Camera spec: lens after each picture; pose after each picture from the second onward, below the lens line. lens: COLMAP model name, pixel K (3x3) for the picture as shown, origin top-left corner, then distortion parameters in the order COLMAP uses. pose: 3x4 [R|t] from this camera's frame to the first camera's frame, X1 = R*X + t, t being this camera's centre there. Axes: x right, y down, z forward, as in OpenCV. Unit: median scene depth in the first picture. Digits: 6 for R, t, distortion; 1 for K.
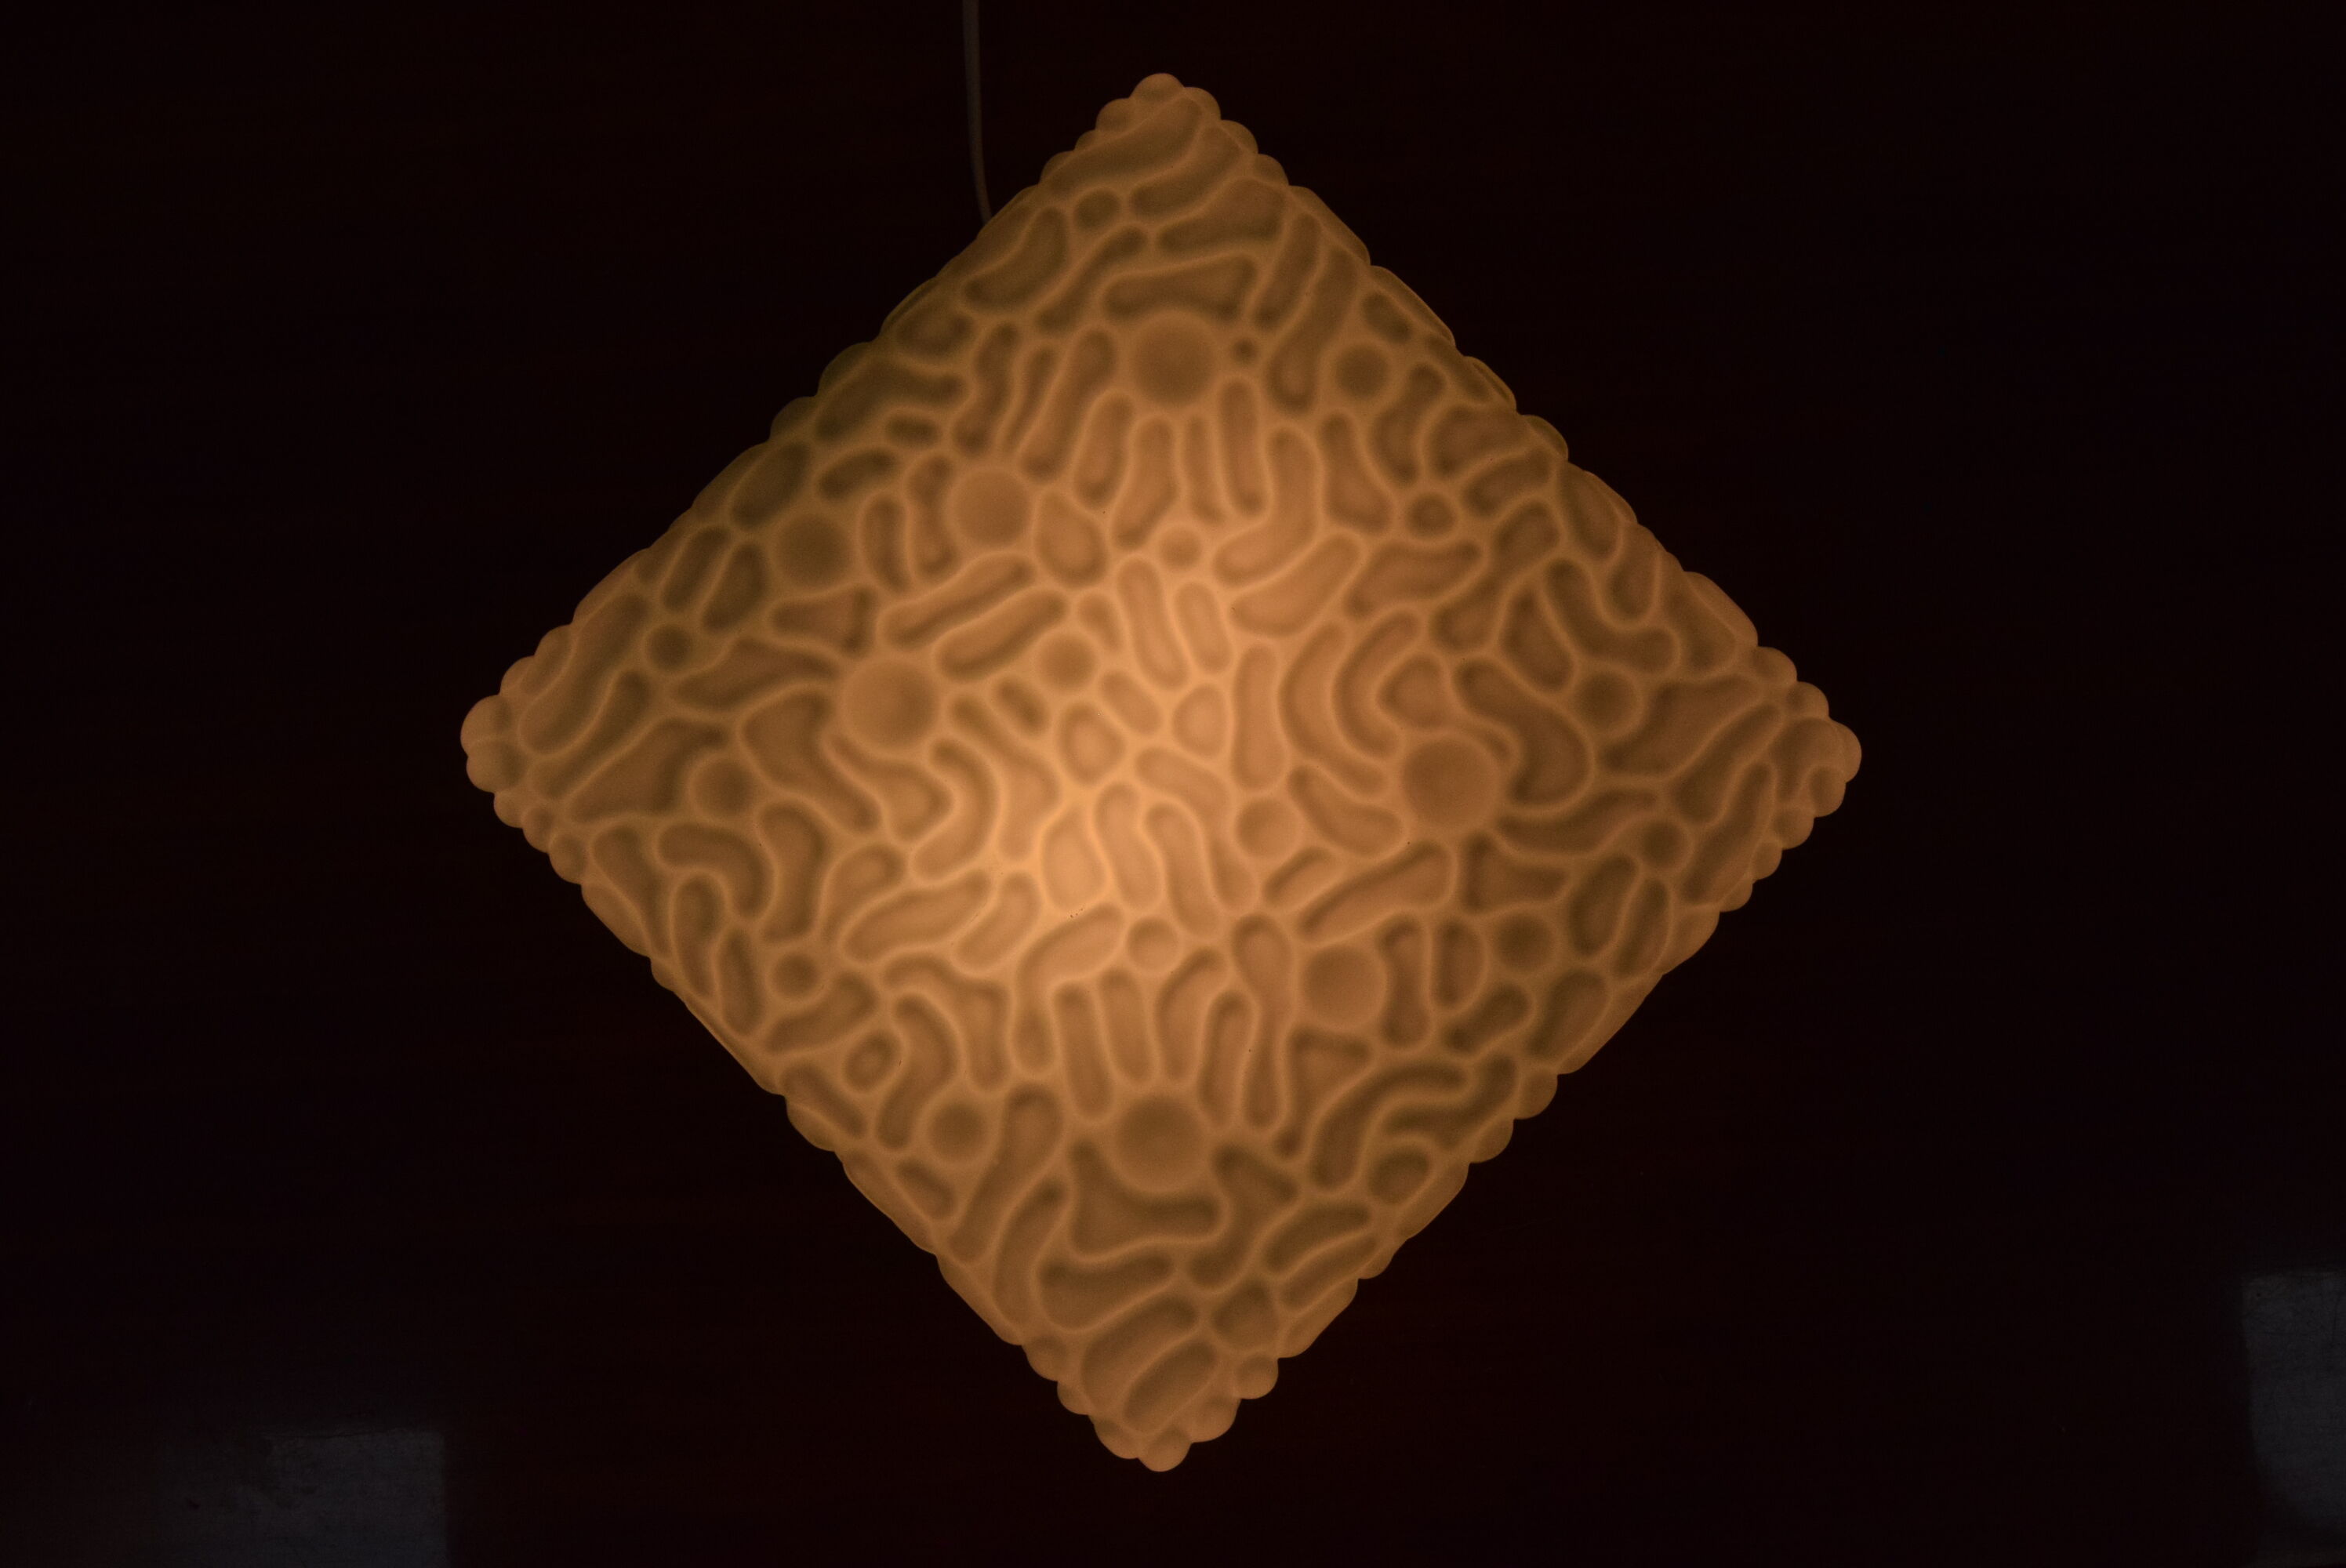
lens RADIAL K [[2188.0, 0, 1171.0], [0, 2188.0, 786.8], [0, 0, 1]] dist [-0.063343, 0.000000]
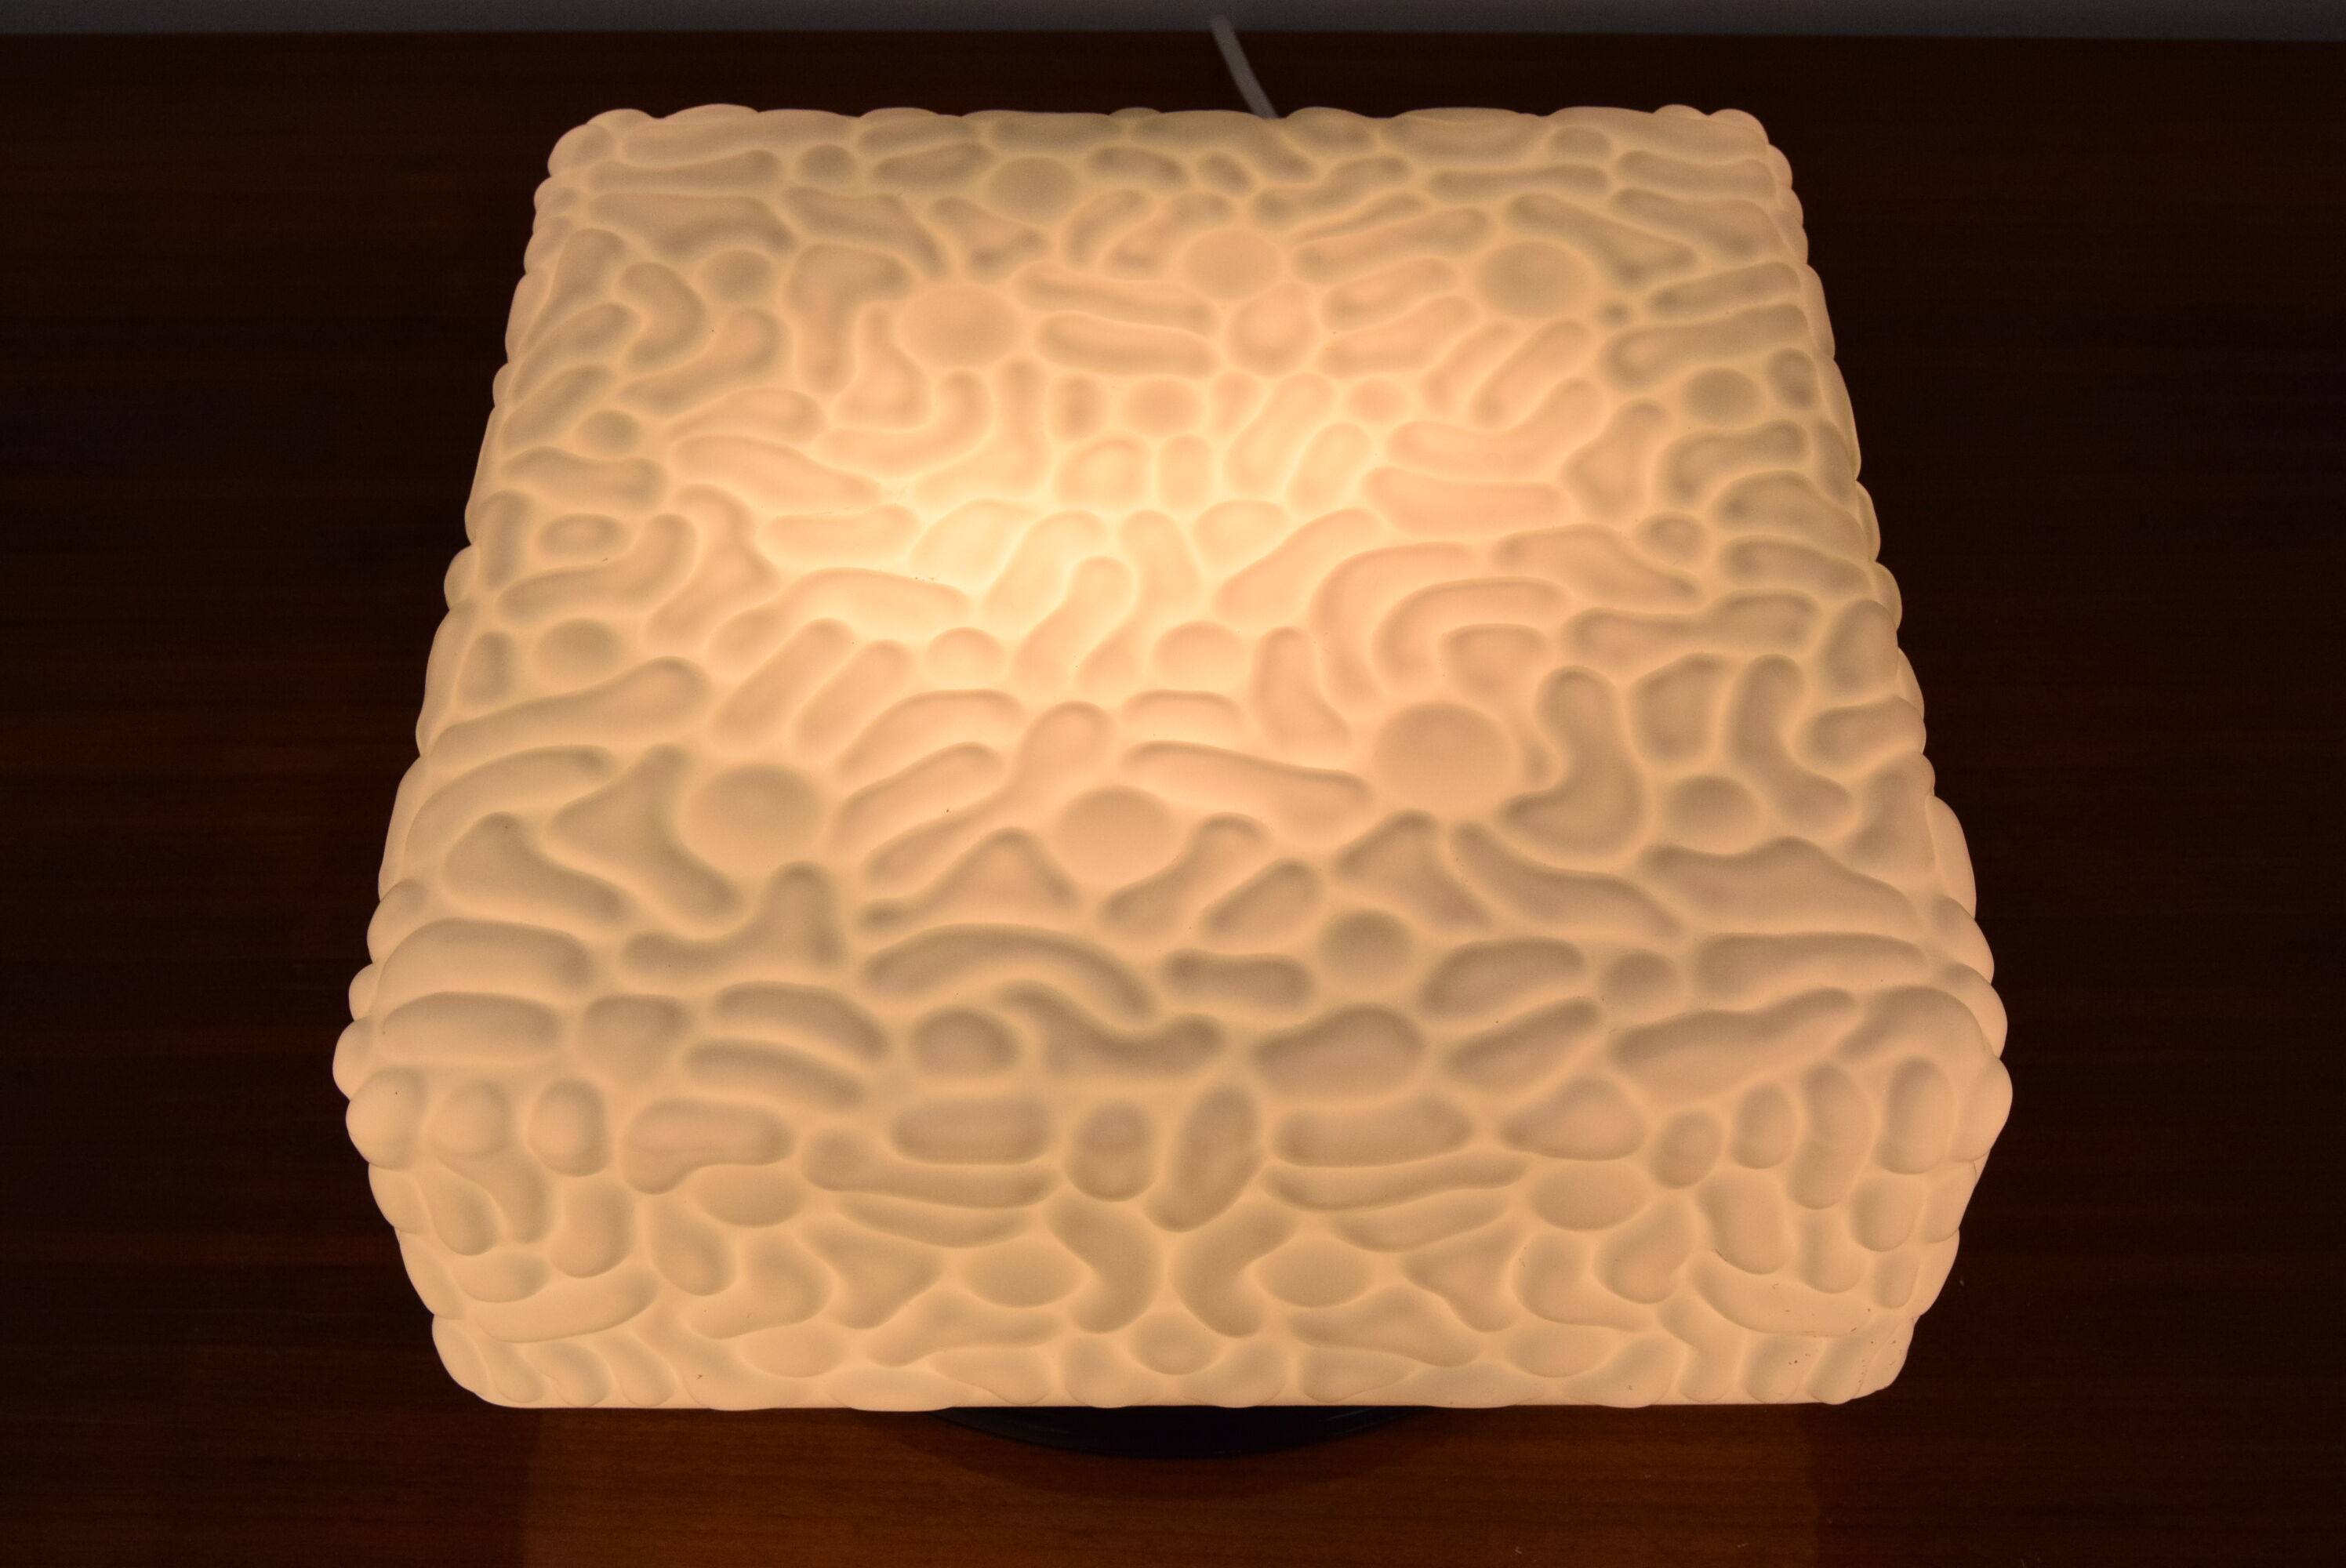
lens RADIAL K [[2810.6, 0, 1167.9], [0, 2810.6, 781.1], [0, 0, 1]] dist [-0.031179, 0.000000]
pose [[0.715528, 0.521415, -0.464915, 0.471722], [-0.695840, 0.590893, -0.408230, 0.413719], [0.061857, 0.615607, 0.785622, 0.326438]]
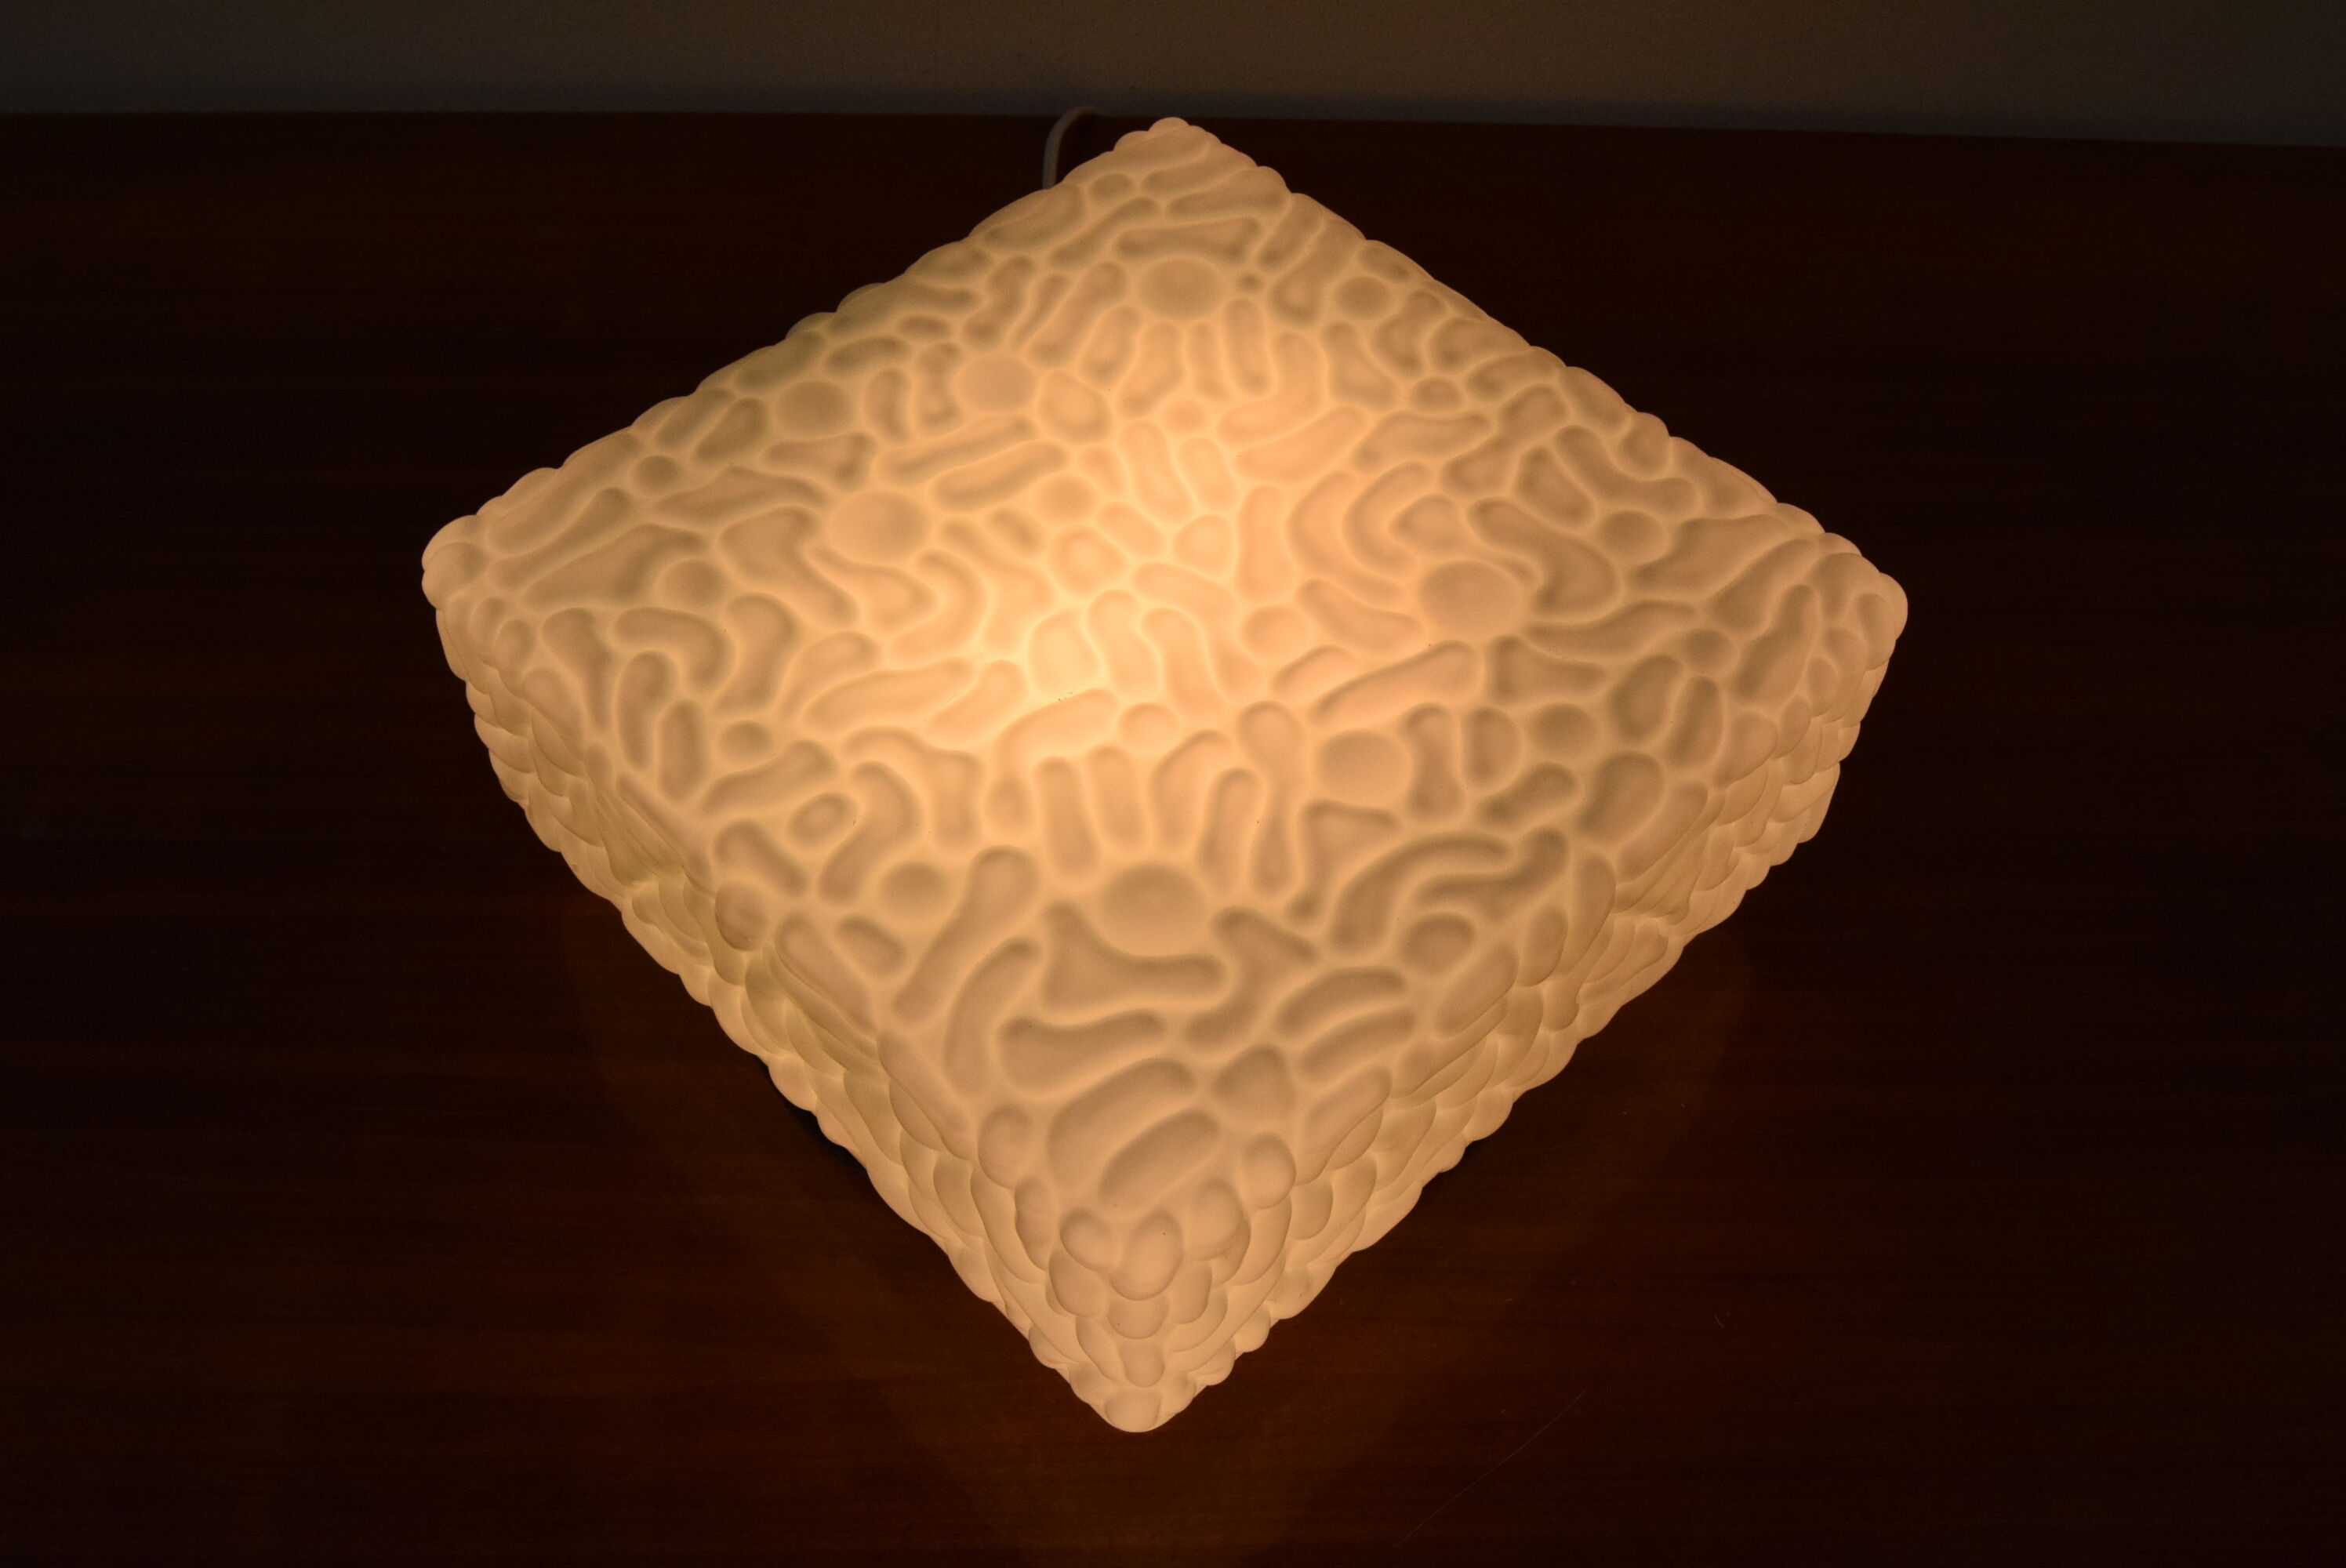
lens RADIAL K [[2188.0, 0, 1174.6], [0, 2188.0, 787.0], [0, 0, 1]] dist [-0.063343, 0.000000]
pose [[0.999847, 0.017381, -0.002062, 0.004345], [-0.015776, 0.843852, -0.536344, 0.570672], [-0.007583, 0.536294, 0.843997, 0.258144]]
